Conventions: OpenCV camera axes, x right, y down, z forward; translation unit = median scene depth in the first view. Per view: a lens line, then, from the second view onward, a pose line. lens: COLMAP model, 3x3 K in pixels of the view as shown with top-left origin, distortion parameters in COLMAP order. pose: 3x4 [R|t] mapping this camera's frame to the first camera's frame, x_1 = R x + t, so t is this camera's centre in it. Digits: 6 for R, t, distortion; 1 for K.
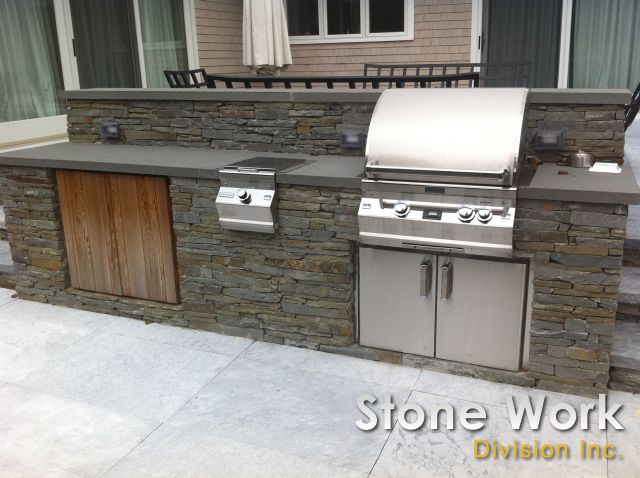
lens RADIAL K [[609.7, 0, 320.0], [0, 609.7, 239.0], [0, 0, 1]] dist [0.051708, -0.271522]
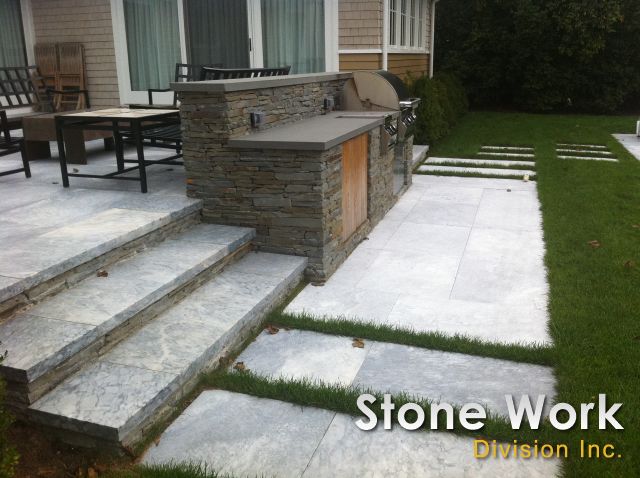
lens RADIAL K [[622.2, 0, 320.0], [0, 622.2, 239.0], [0, 0, 1]] dist [0.053114, -0.228090]
pose [[-0.089056, -0.250943, 0.963897, -1.625316], [0.294284, 0.917909, 0.266159, -0.272129], [-0.951560, 0.307362, -0.007897, 1.090722]]
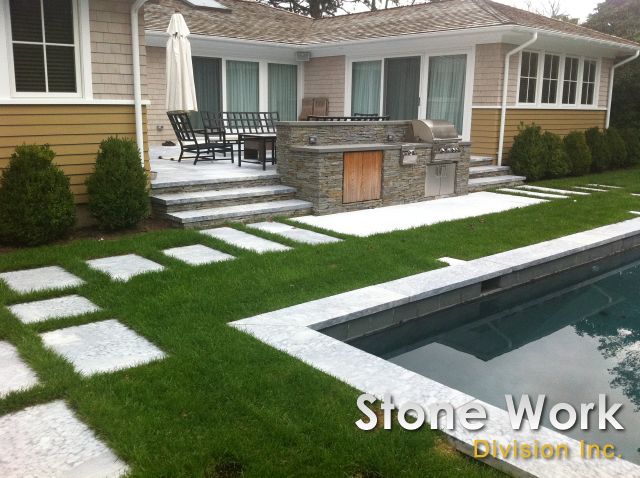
lens RADIAL K [[609.7, 0, 320.0], [0, 609.7, 239.0], [0, 0, 1]] dist [0.051708, -0.271522]
pose [[0.435765, -0.161355, 0.885479, -2.668388], [0.237211, 0.969607, 0.059948, 0.052782], [-0.868240, 0.183922, 0.460796, 0.018292]]
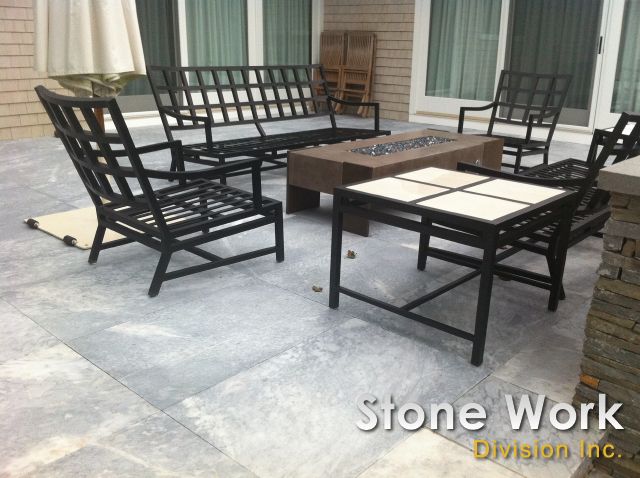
lens RADIAL K [[606.0, 0, 292.5], [0, 606.0, 240.7], [0, 0, 1]] dist [0.070996, -0.222175]
pose [[0.362749, -0.260292, 0.894797, -0.968796], [0.236185, 0.954527, 0.181918, -0.397391], [-0.901460, 0.145347, 0.407731, 1.280044]]
